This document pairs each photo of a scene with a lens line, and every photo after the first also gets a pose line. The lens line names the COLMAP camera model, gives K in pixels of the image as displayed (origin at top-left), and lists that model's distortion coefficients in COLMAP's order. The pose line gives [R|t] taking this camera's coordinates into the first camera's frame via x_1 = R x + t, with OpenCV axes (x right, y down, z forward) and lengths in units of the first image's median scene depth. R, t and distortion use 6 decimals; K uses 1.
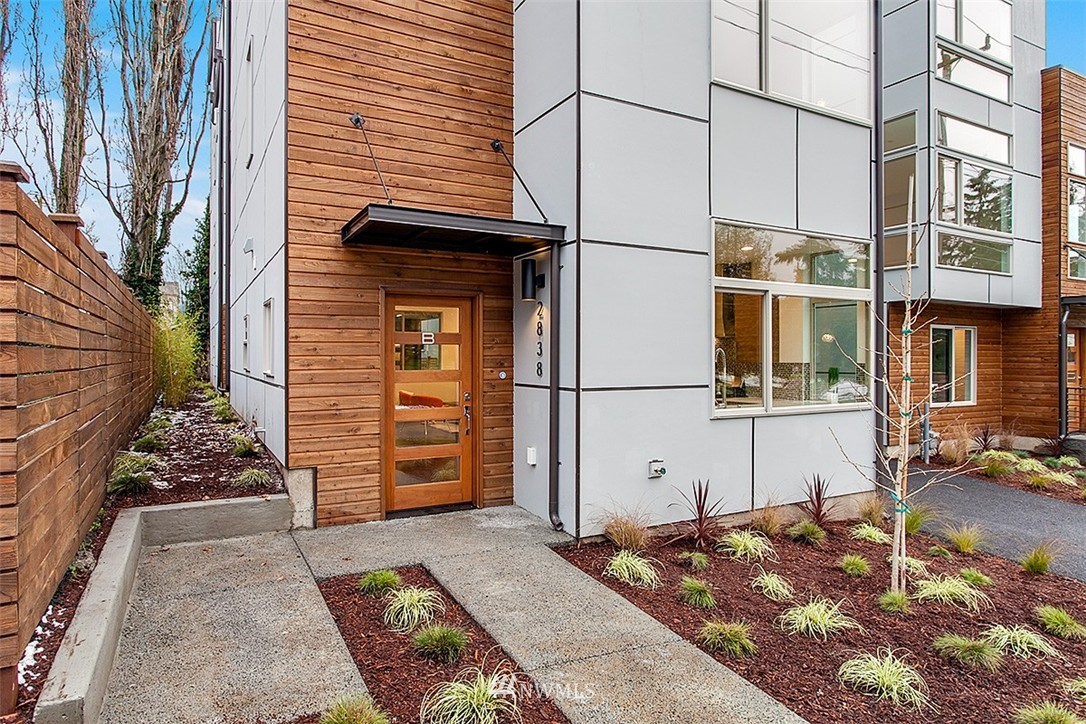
lens RADIAL K [[751.0, 0, 543.5], [0, 751.0, 321.6], [0, 0, 1]] dist [-0.010976, 0.000497]
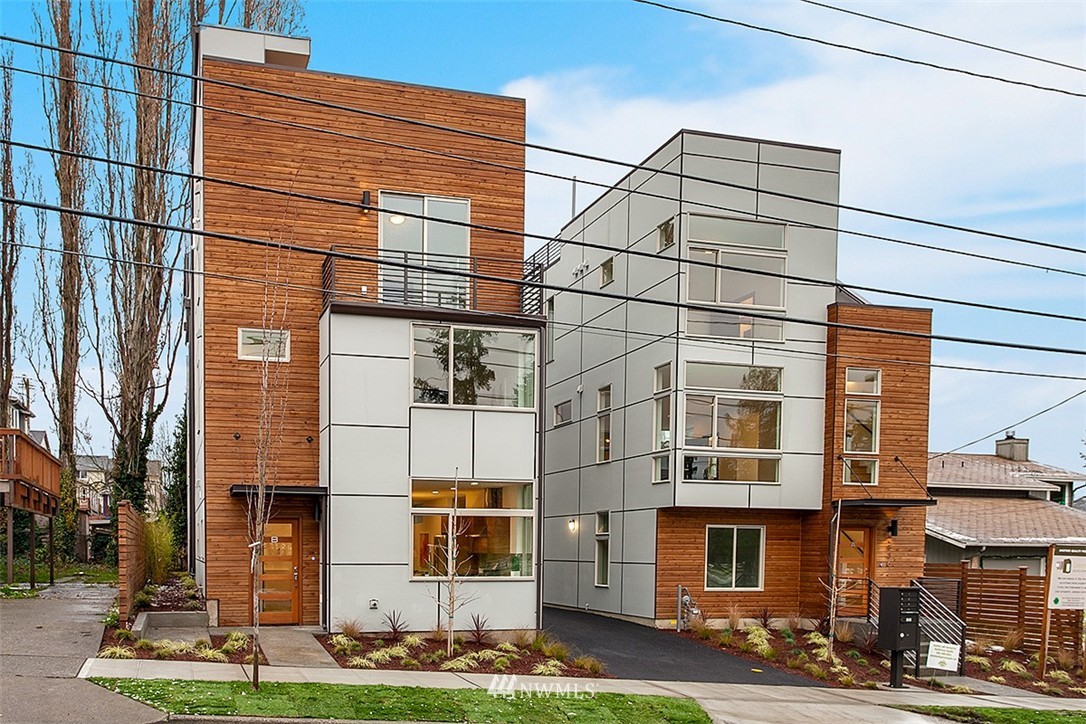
lens RADIAL K [[3016.7, 0, 543.0], [0, 3016.7, 362.0], [0, 0, 1]] dist [0.011488, 0.036792]
pose [[0.946559, -0.016618, -0.322103, 1.774165], [0.011635, 0.999781, -0.017391, -0.172114], [0.322322, 0.012714, 0.946545, -3.629730]]
